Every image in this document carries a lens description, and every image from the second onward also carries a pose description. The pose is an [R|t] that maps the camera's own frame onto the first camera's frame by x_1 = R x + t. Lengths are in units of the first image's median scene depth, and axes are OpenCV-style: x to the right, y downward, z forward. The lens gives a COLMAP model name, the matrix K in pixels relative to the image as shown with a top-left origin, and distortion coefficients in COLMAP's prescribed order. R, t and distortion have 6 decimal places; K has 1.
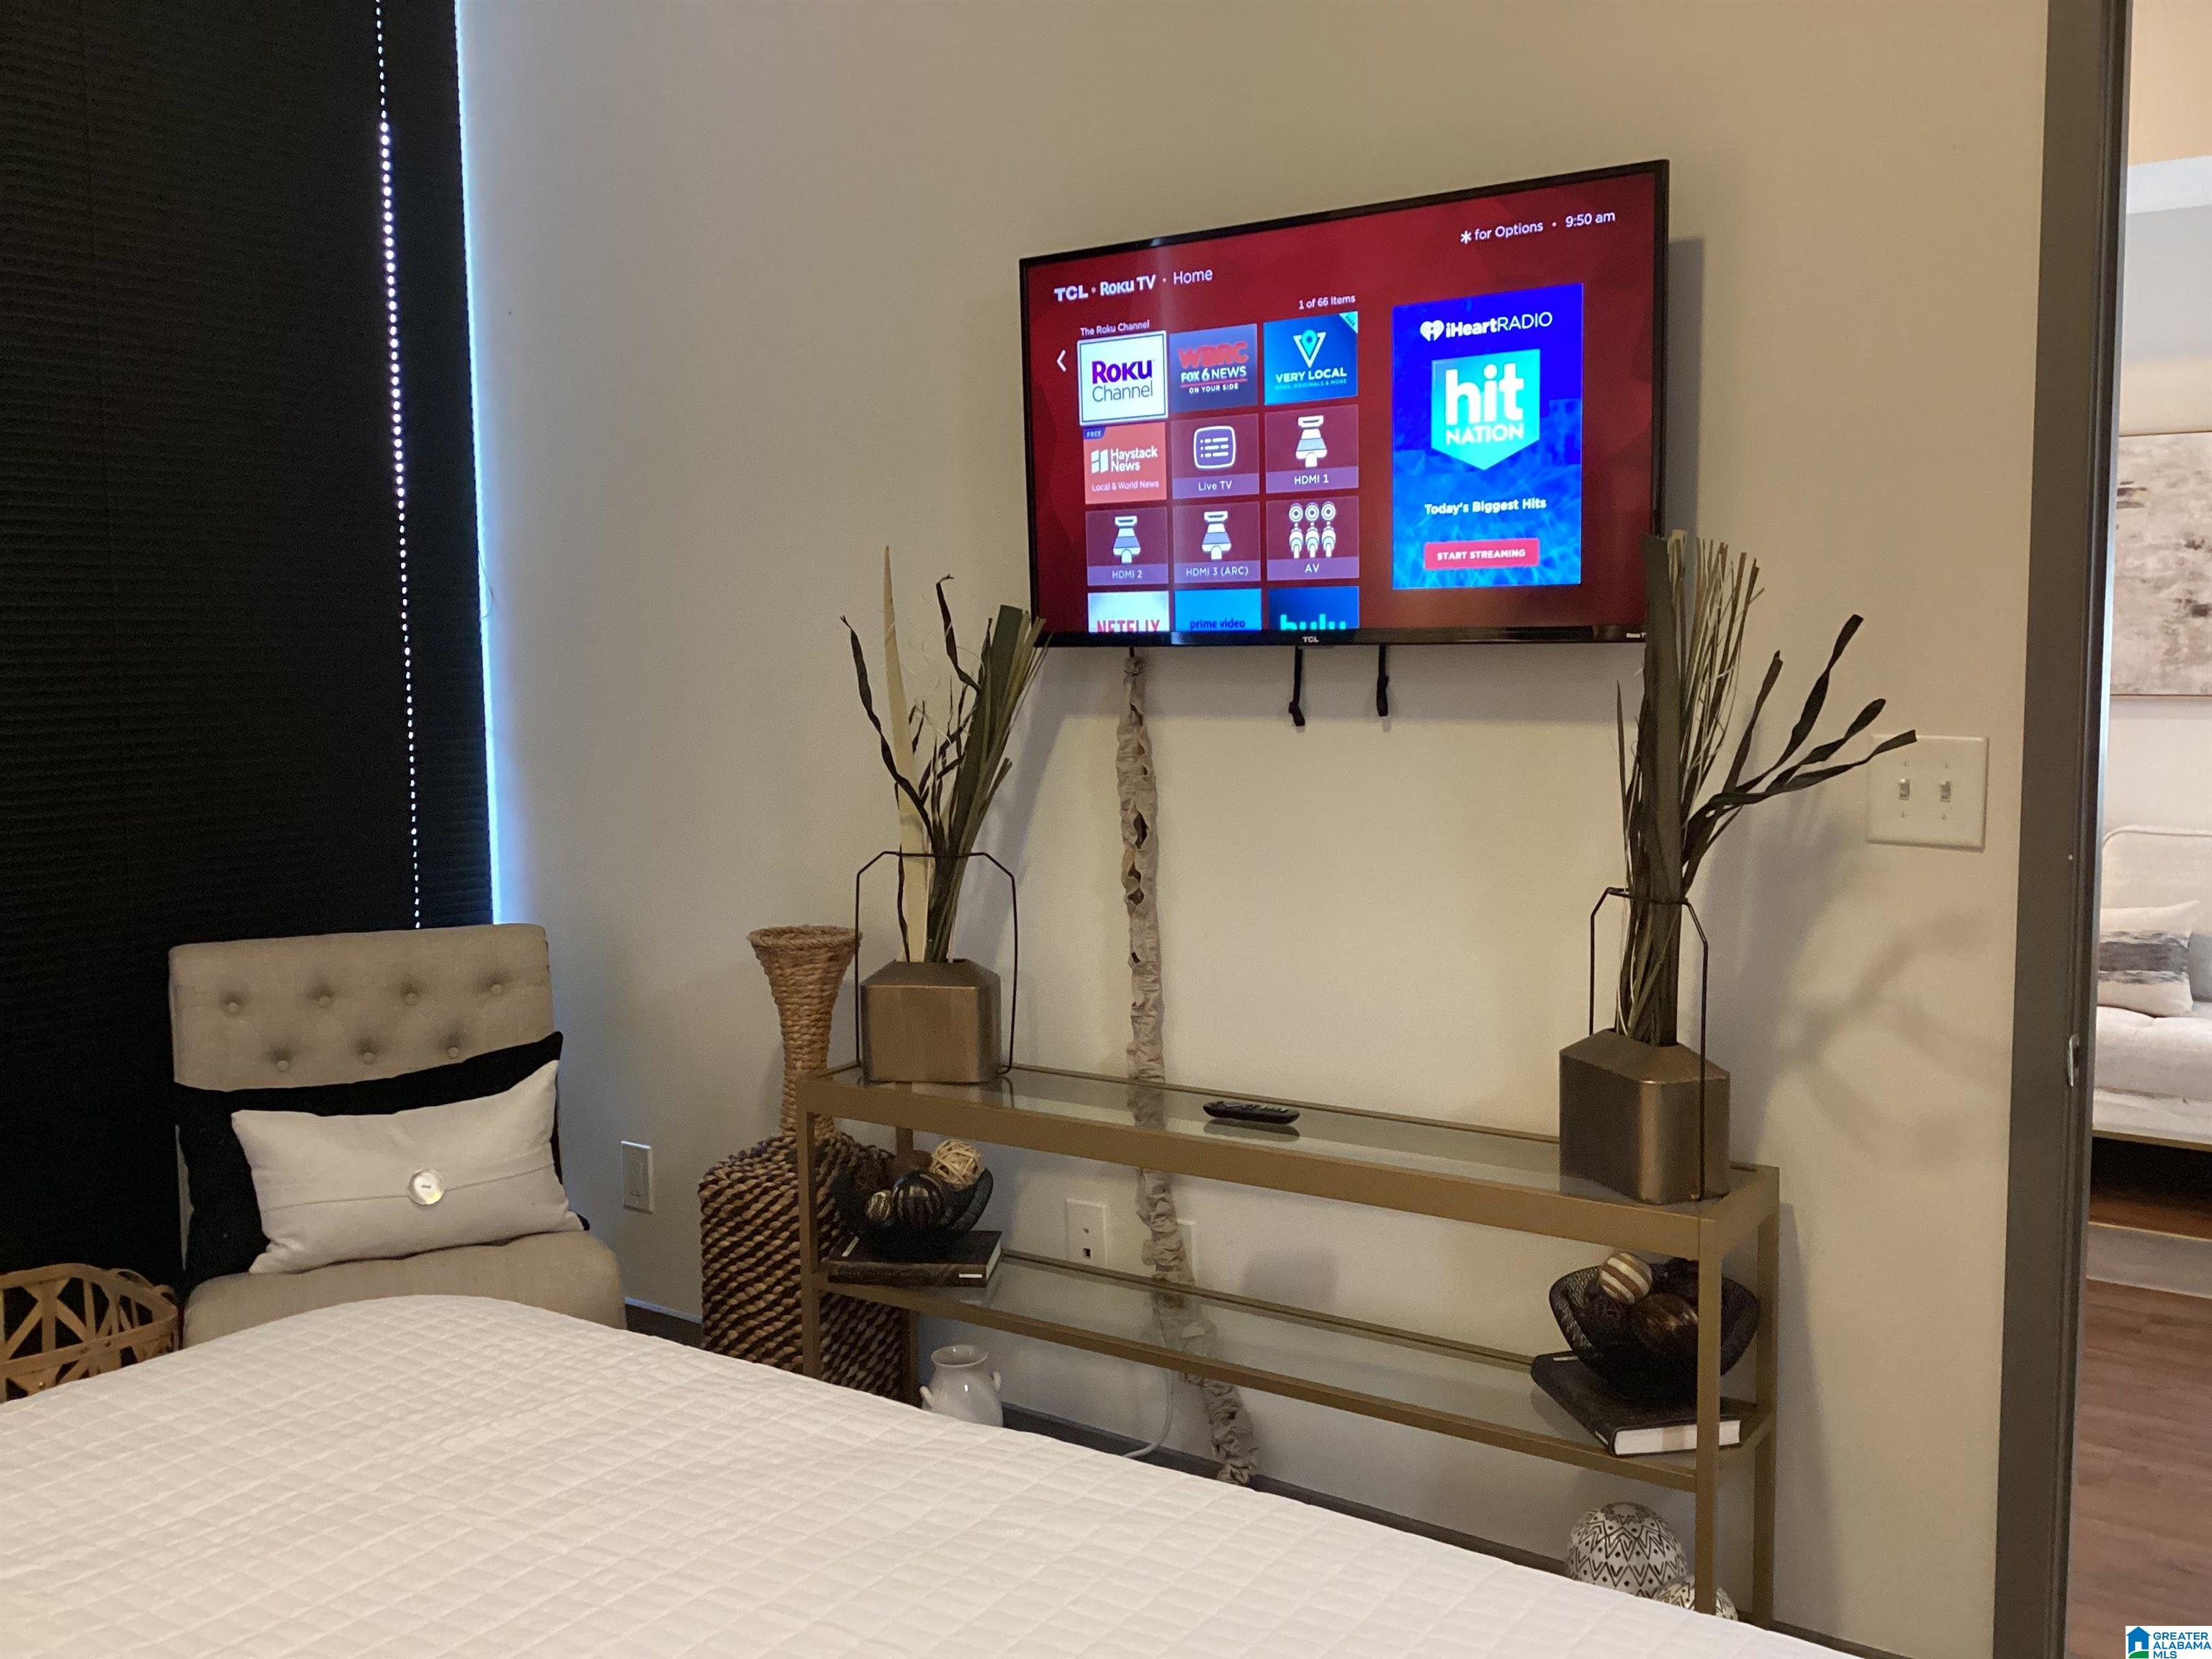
lens RADIAL K [[1986.5, 0, 1112.7], [0, 1986.5, 823.9], [0, 0, 1]] dist [0.067731, -0.078278]
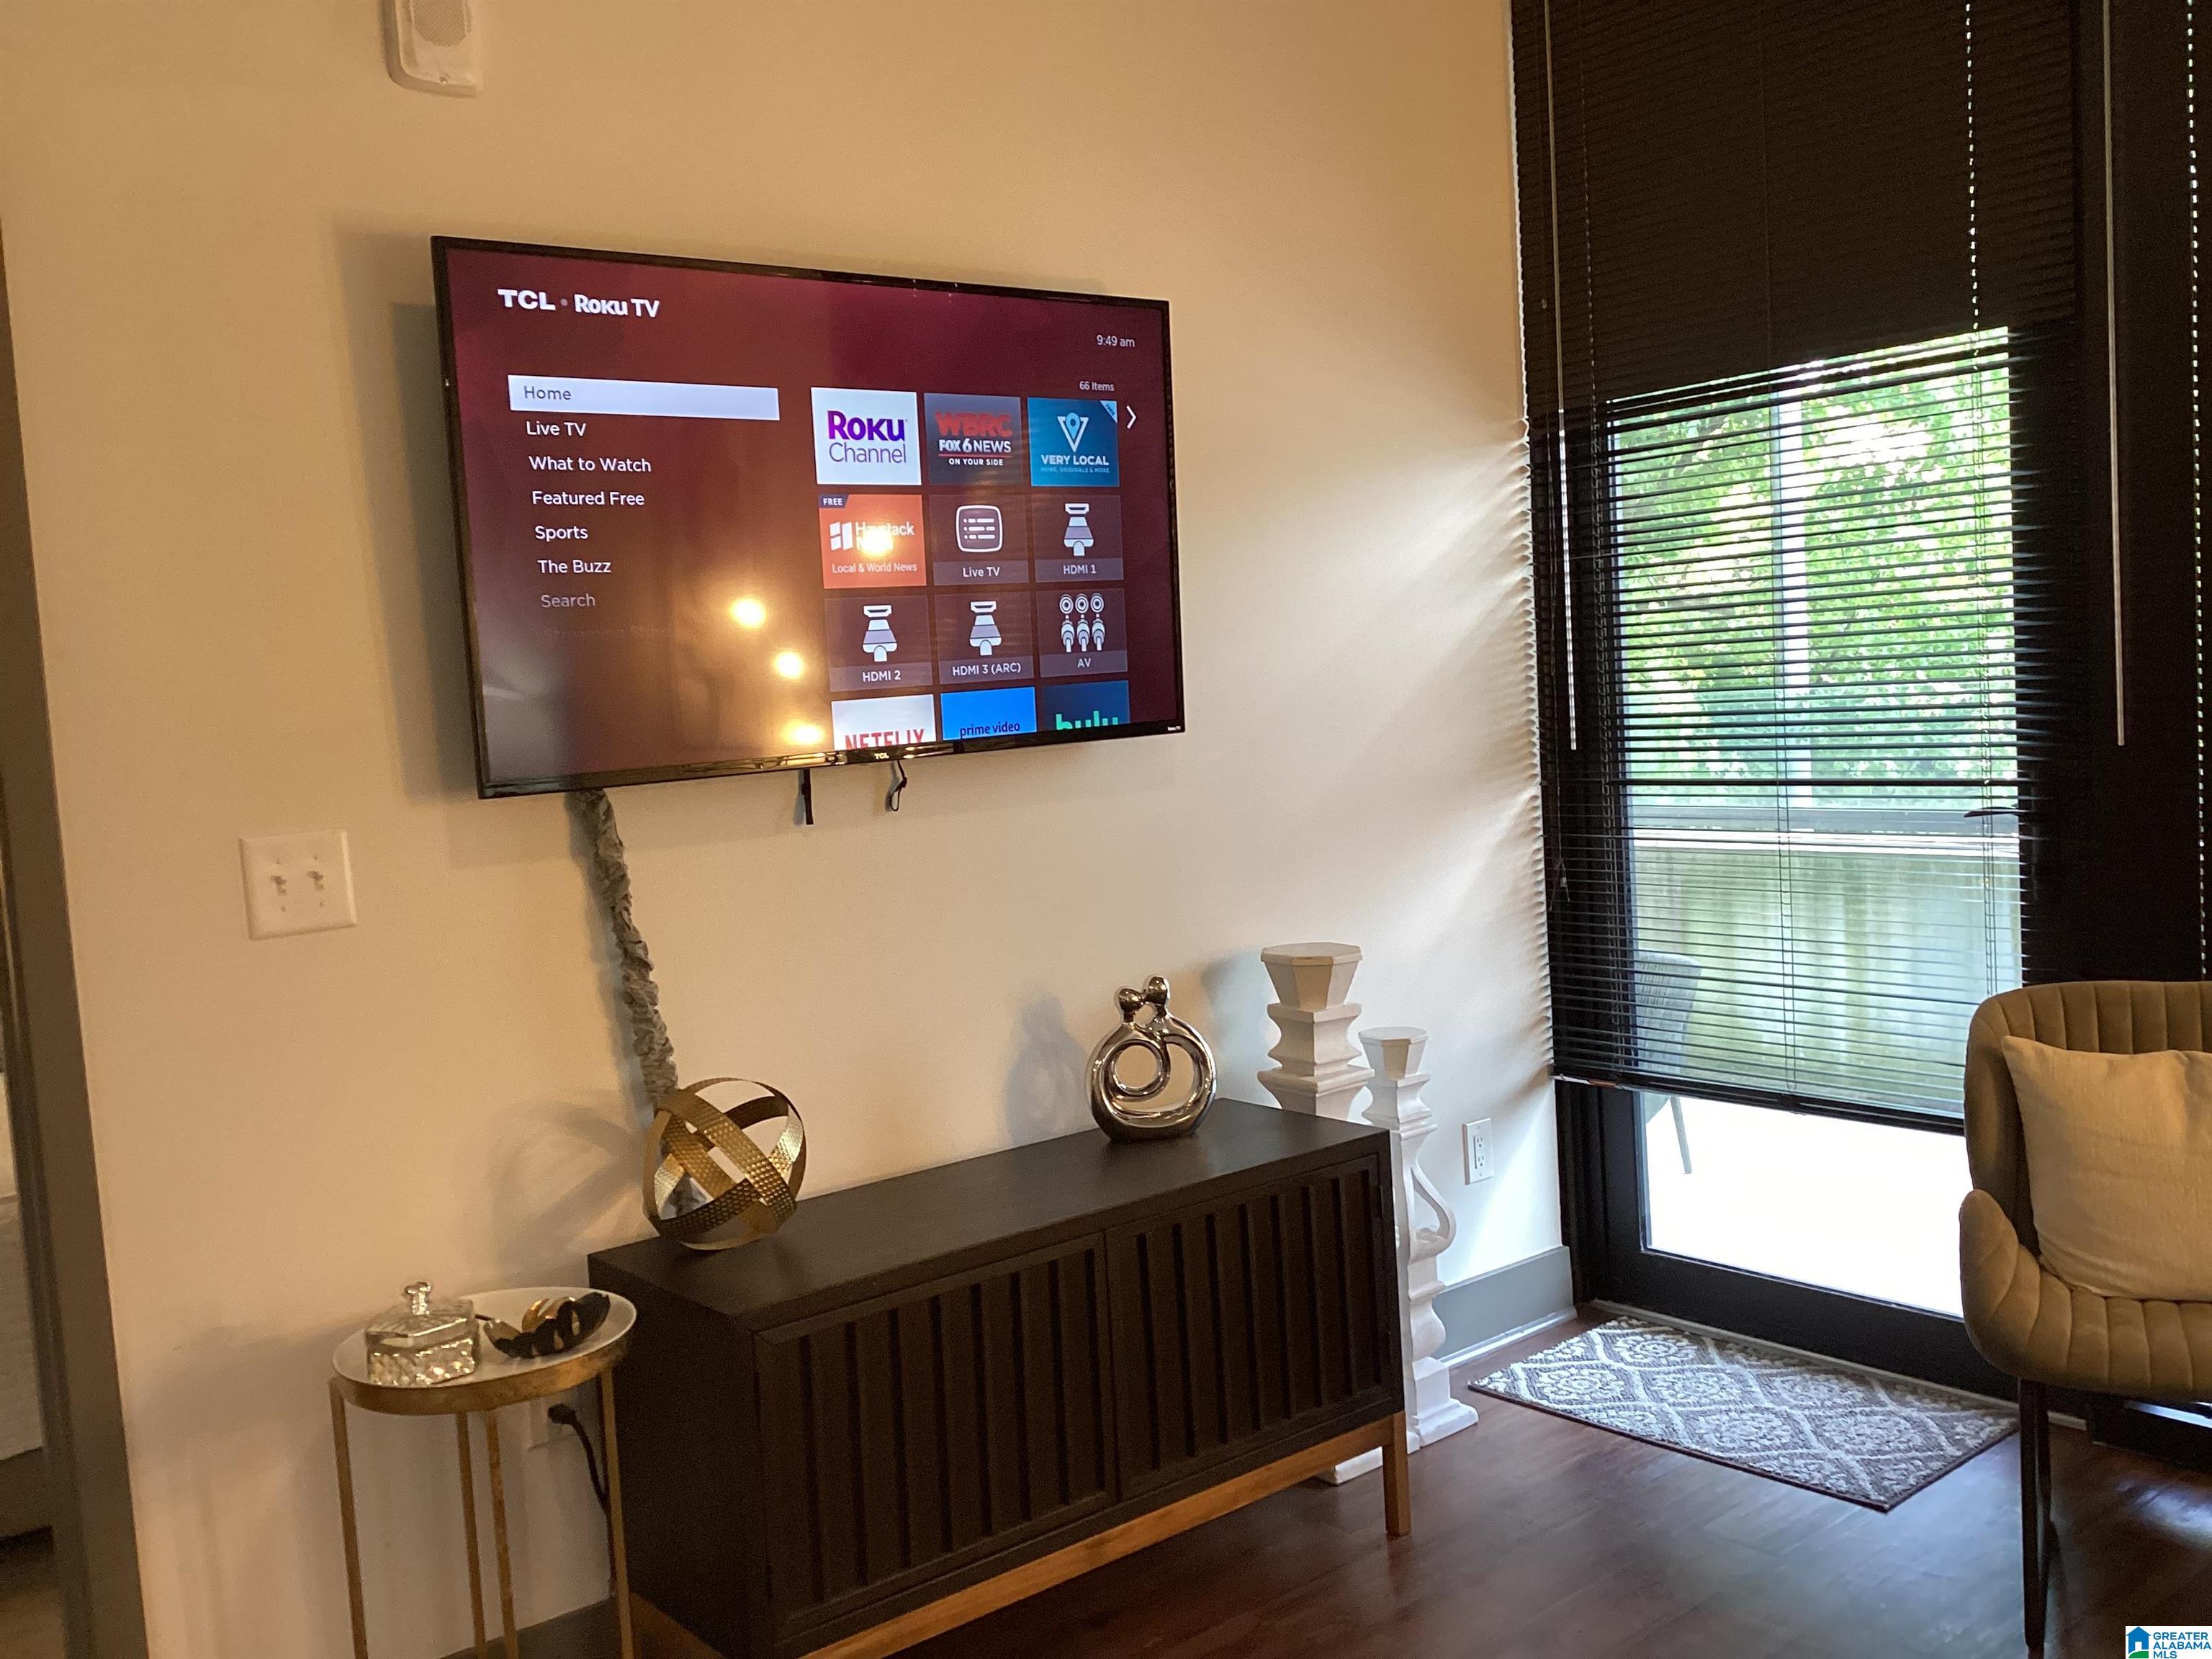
lens RADIAL K [[1986.5, 0, 1108.7], [0, 1986.5, 837.2], [0, 0, 1]] dist [0.067731, -0.078278]
pose [[0.239247, -0.090136, 0.966766, -0.793377], [0.154736, 0.986496, 0.053683, -0.092940], [-0.958550, 0.136750, 0.249963, 0.742699]]
